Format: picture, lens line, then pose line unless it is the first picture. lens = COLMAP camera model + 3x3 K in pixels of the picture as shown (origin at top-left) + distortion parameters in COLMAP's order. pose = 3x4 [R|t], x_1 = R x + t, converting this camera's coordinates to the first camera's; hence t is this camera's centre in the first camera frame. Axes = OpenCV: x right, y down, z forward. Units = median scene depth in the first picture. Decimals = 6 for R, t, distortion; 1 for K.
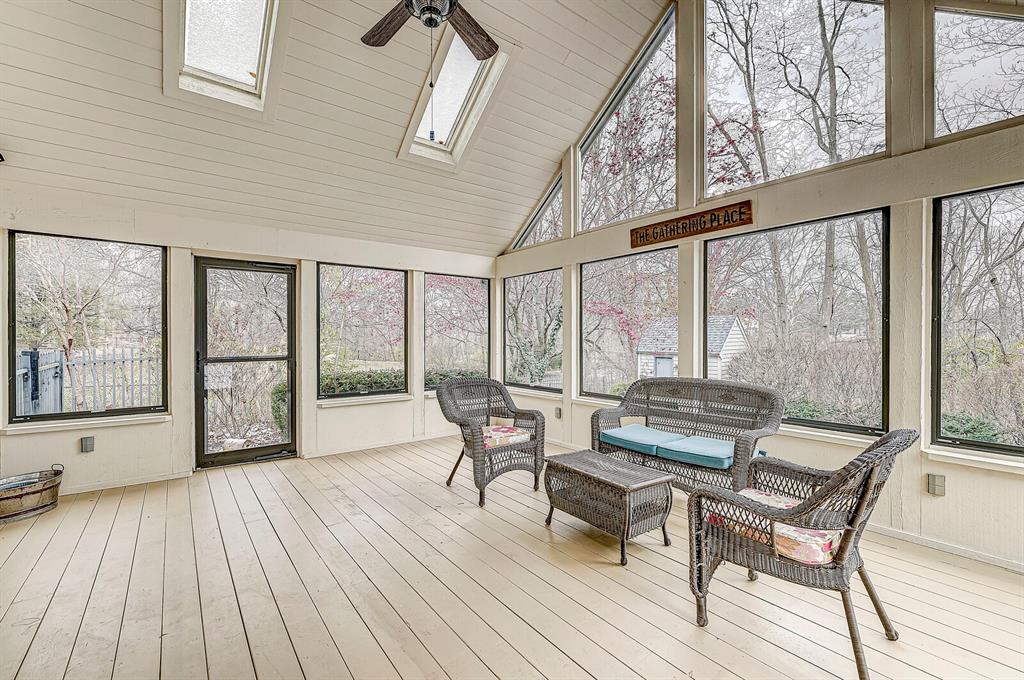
lens RADIAL K [[437.7, 0, 512.0], [0, 437.7, 340.0], [0, 0, 1]] dist [0.000192, -0.000009]
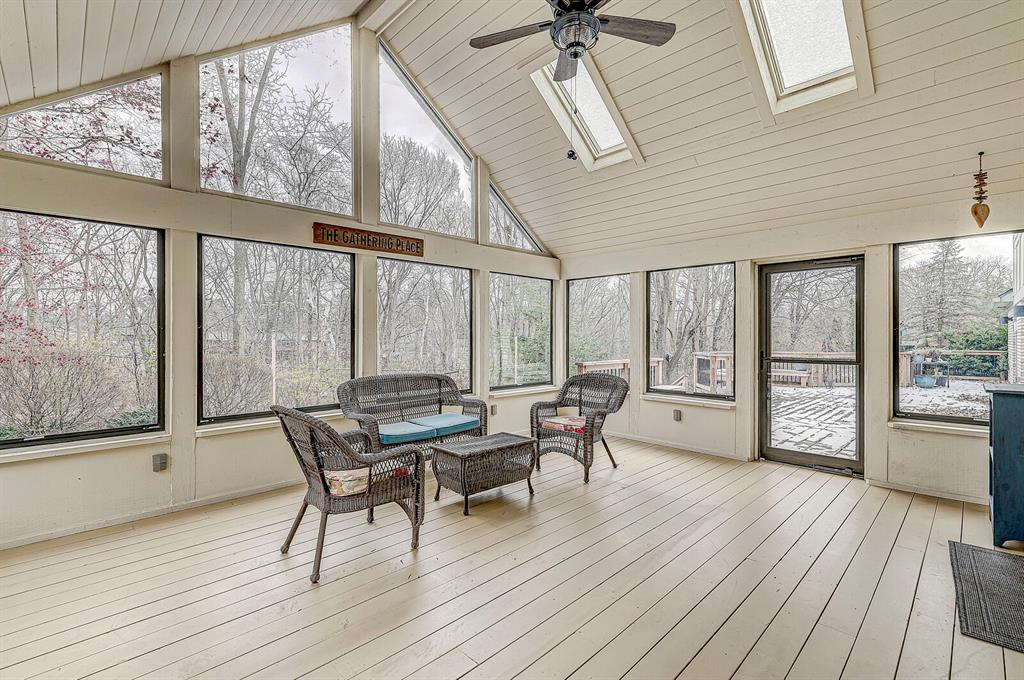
lens RADIAL K [[437.7, 0, 512.0], [0, 437.7, 340.0], [0, 0, 1]] dist [0.000192, -0.000009]
pose [[0.149648, 0.003977, -0.988731, 0.267939], [-0.008633, 0.999959, 0.002715, -0.000114], [0.988702, 0.008130, 0.149676, 0.219976]]
